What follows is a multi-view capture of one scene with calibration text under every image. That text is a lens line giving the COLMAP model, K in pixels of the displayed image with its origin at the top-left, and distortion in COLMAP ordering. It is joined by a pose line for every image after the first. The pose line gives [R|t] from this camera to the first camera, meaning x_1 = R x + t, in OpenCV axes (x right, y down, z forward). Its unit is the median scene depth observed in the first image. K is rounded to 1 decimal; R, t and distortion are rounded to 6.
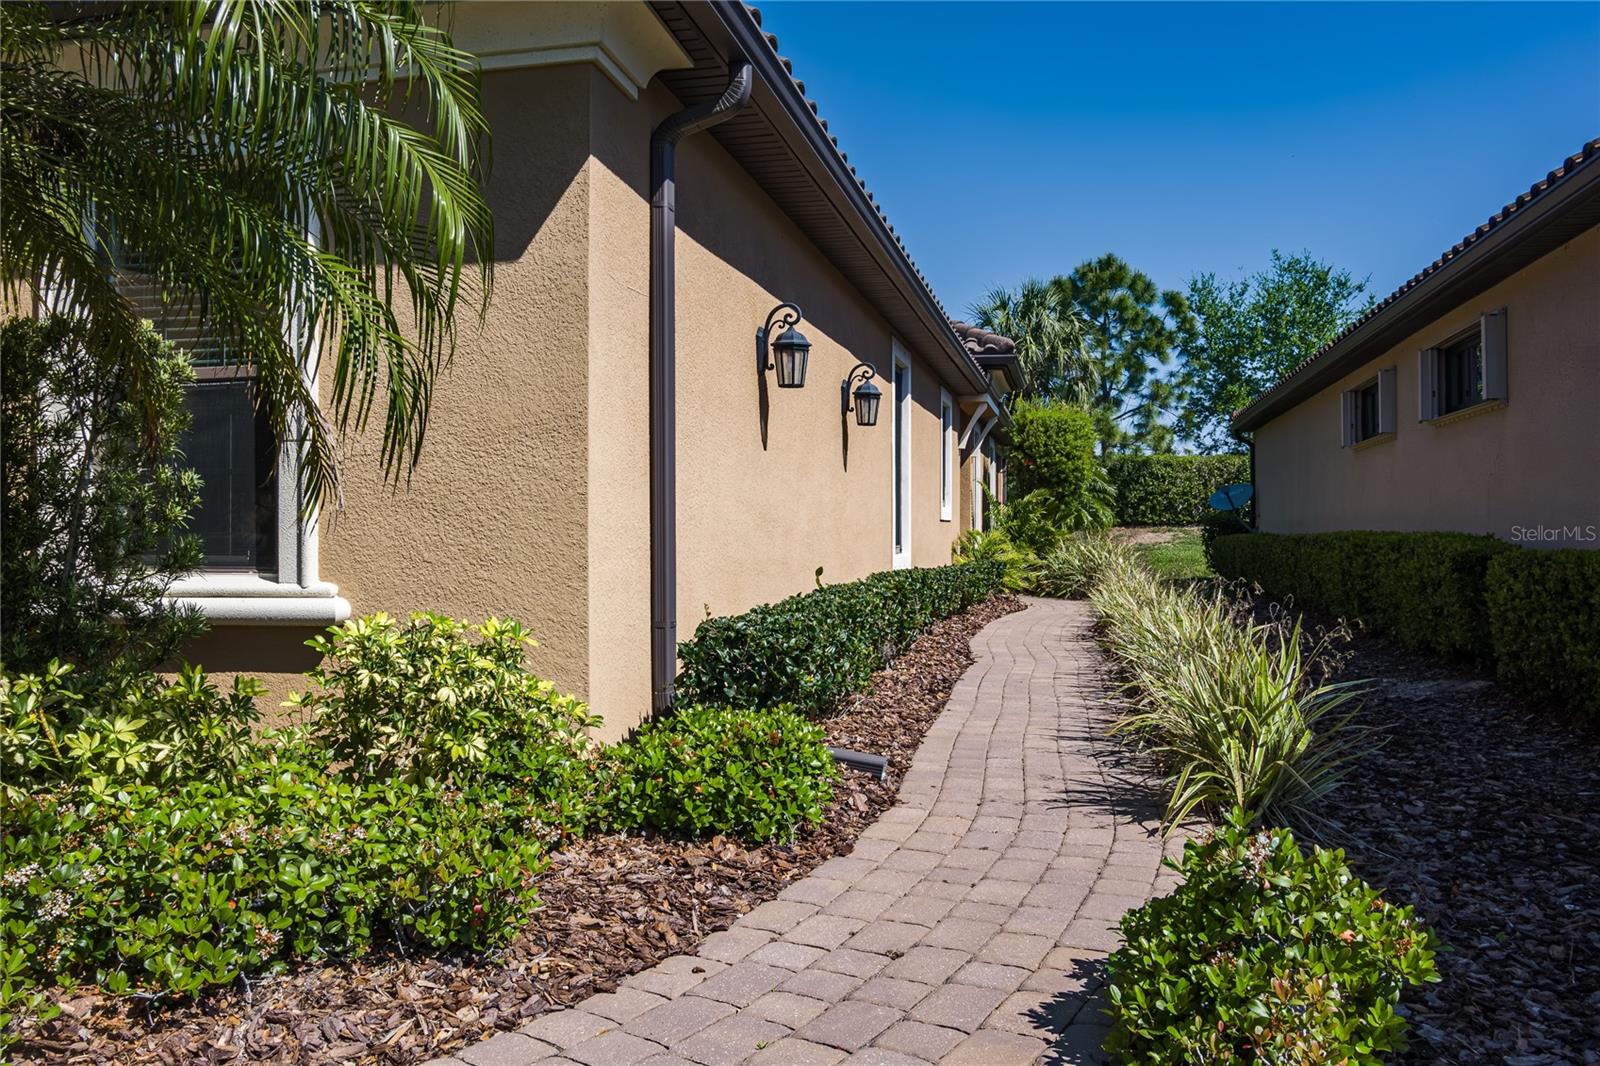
lens RADIAL K [[1270.7, 0, 800.0], [0, 1270.7, 533.0], [0, 0, 1]] dist [-0.063413, 0.010290]
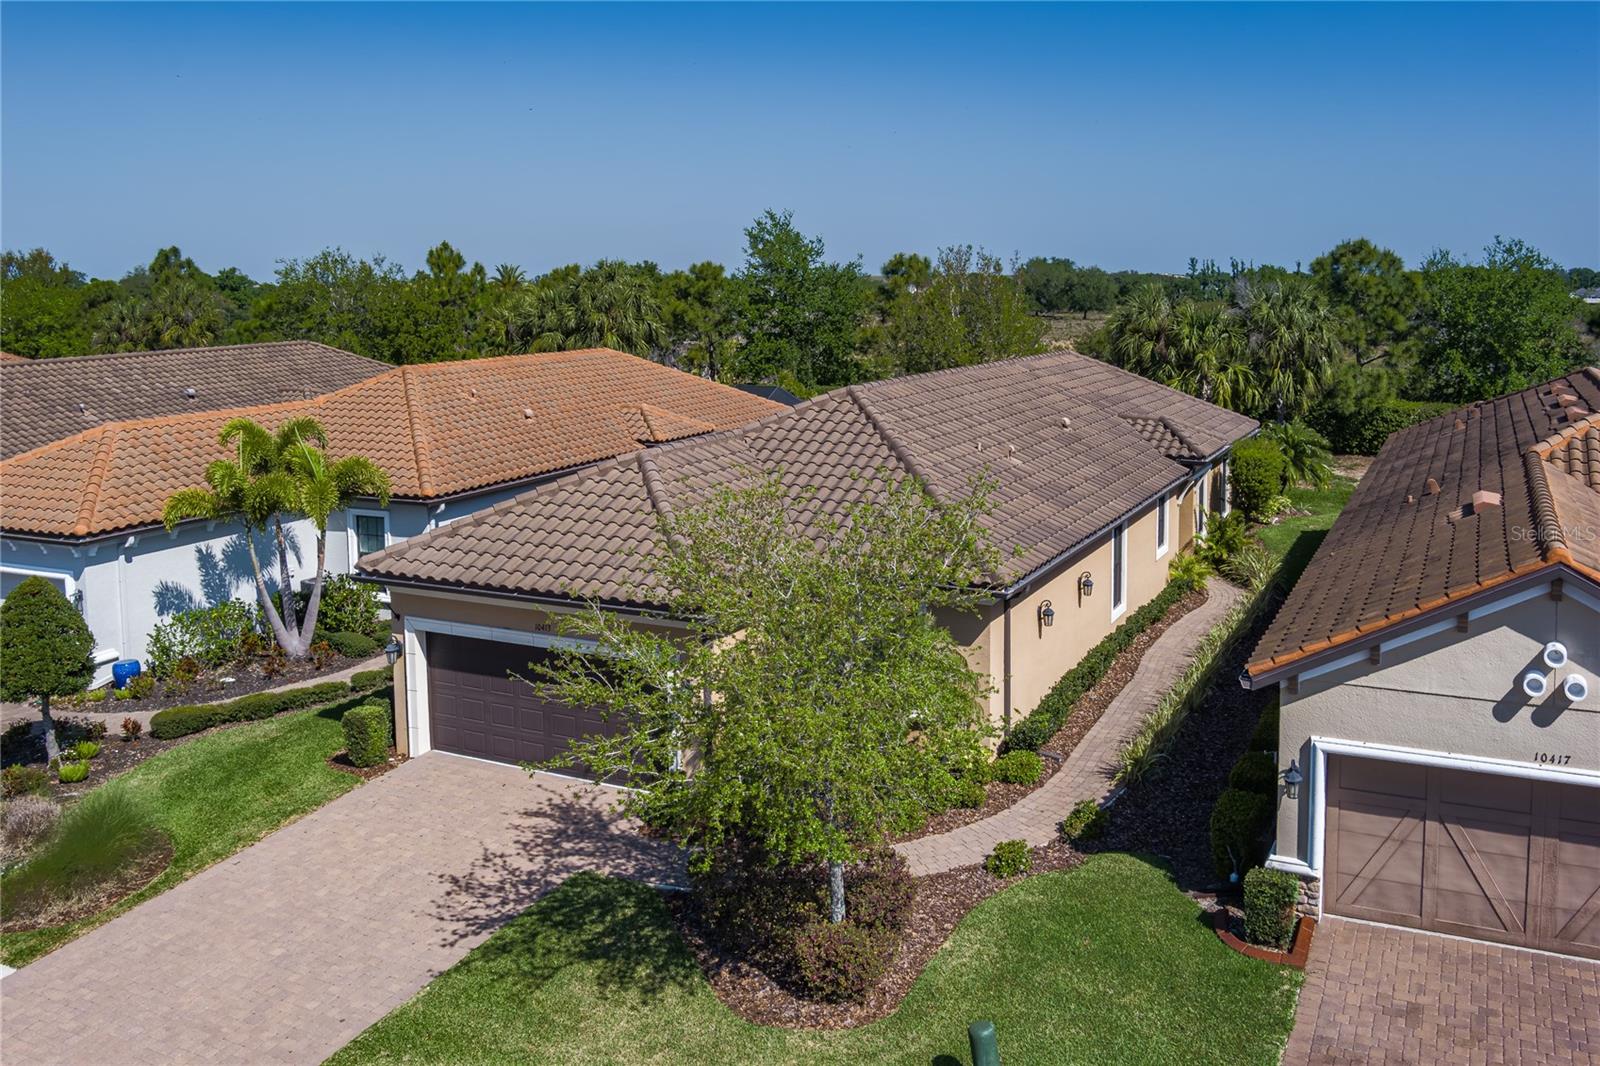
lens RADIAL K [[1270.7, 0, 800.0], [0, 1270.7, 533.0], [0, 0, 1]] dist [-0.063413, 0.010290]
pose [[0.962225, 0.020335, -0.271495, 0.463511], [0.030626, 0.982793, 0.182155, -1.713461], [0.270528, -0.183589, 0.945045, -3.886623]]
